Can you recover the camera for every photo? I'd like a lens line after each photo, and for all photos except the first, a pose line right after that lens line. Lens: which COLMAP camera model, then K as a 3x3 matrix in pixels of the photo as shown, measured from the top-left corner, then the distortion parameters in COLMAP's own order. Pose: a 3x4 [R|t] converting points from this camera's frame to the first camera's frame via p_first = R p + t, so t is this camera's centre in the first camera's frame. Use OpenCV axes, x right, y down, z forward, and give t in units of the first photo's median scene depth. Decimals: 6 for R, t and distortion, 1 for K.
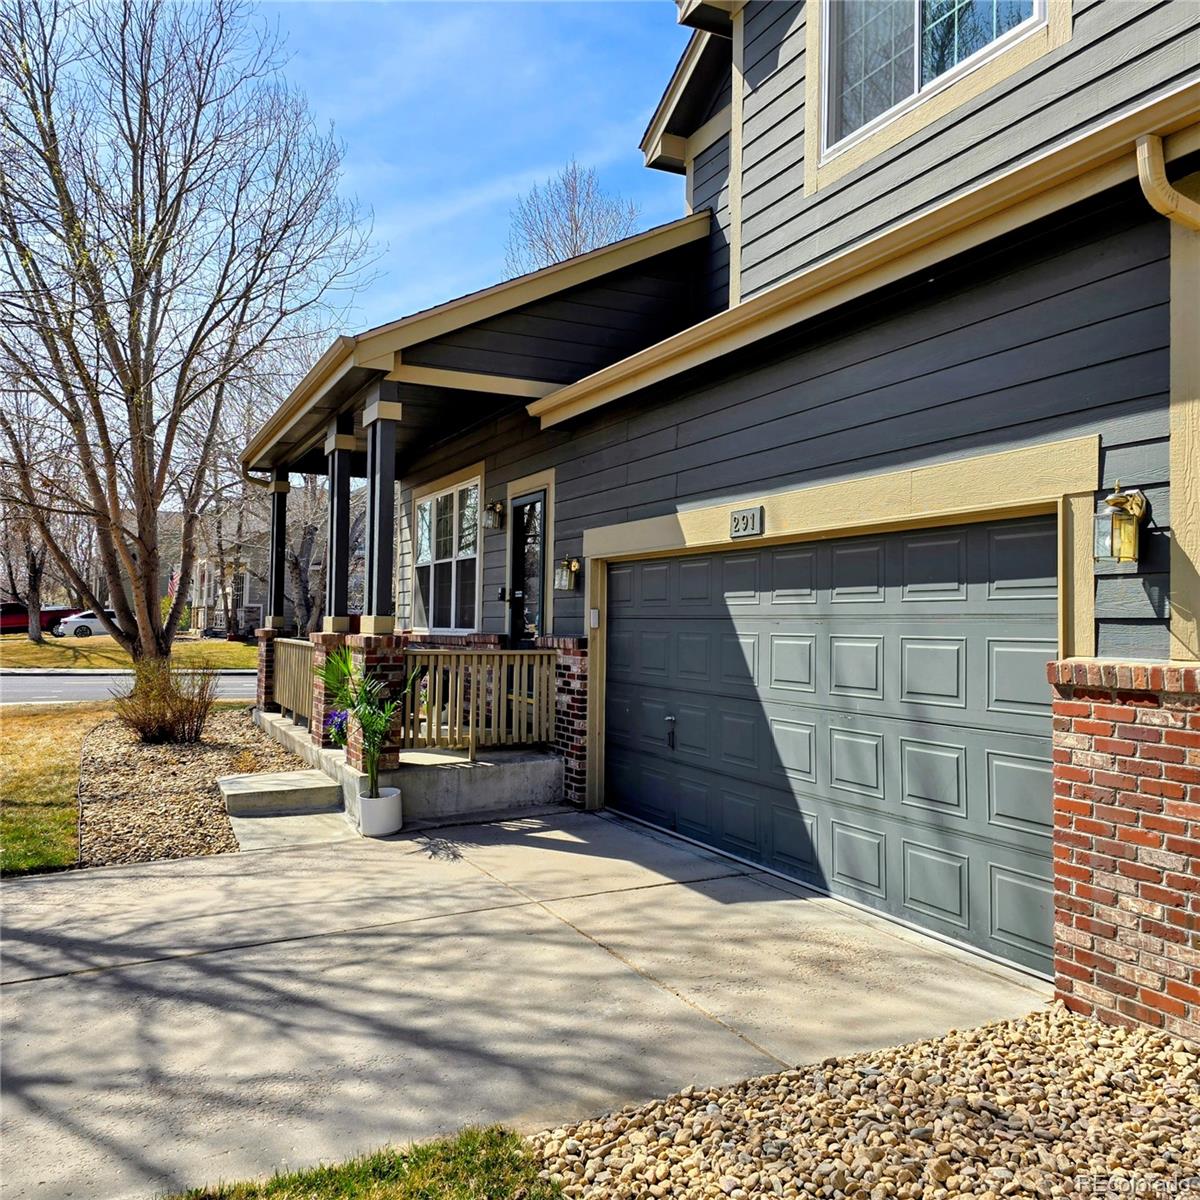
lens RADIAL K [[1115.3, 0, 598.9], [0, 1115.3, 595.0], [0, 0, 1]] dist [0.004376, 0.000000]
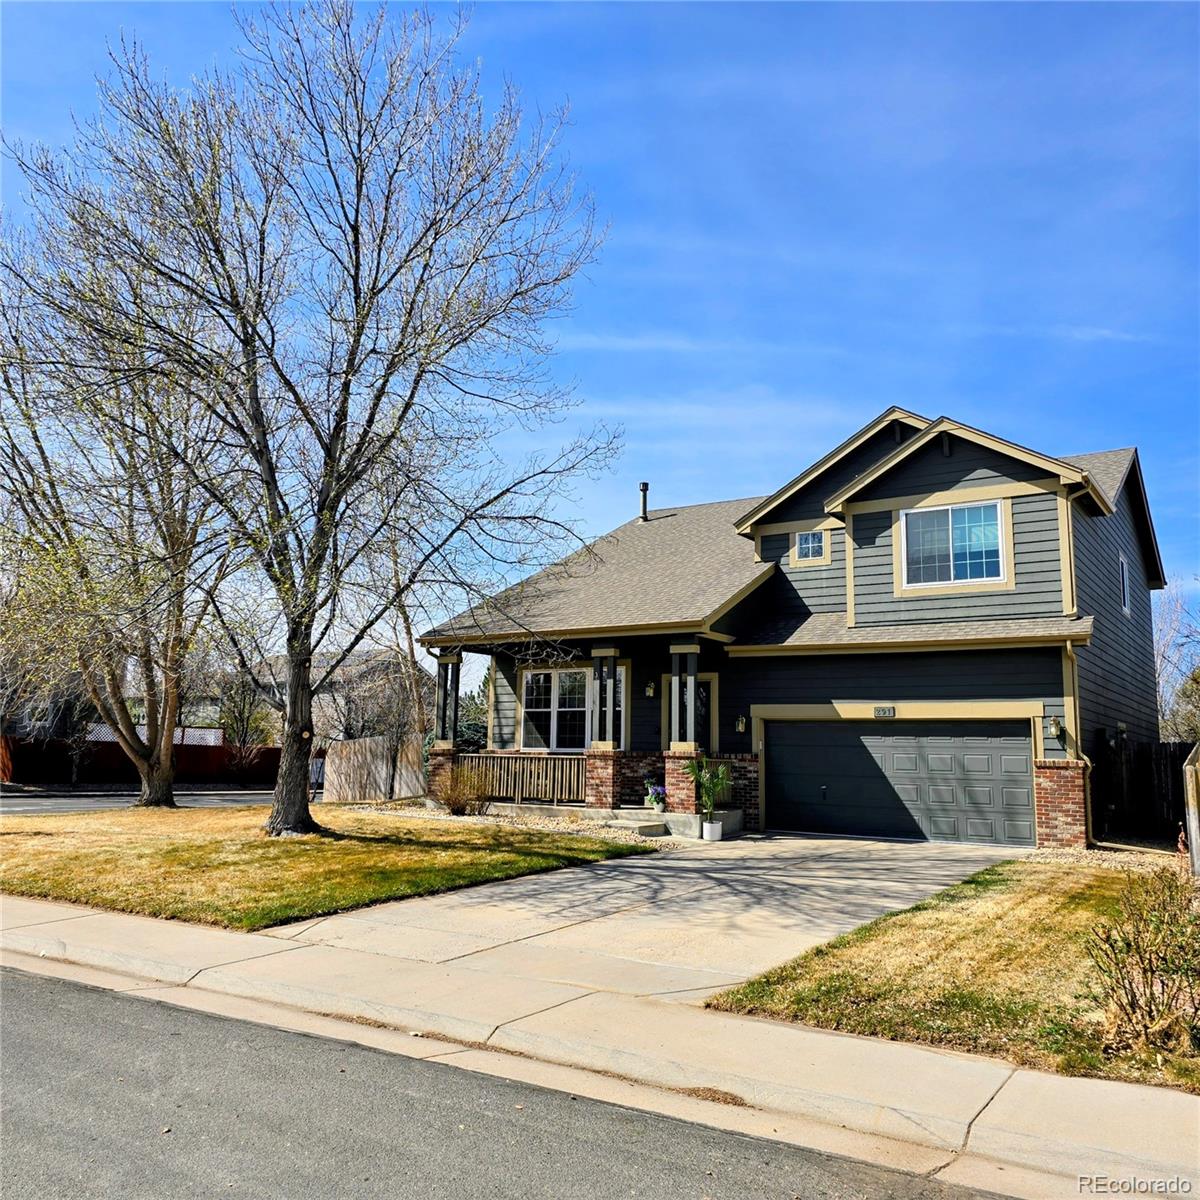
lens RADIAL K [[1115.3, 0, 605.5], [0, 1115.3, 599.7], [0, 0, 1]] dist [0.004376, 0.000000]
pose [[0.840029, 0.069453, 0.538078, -2.980370], [-0.016661, 0.994607, -0.102369, -0.072936], [-0.542286, 0.077028, 0.836655, -1.483022]]
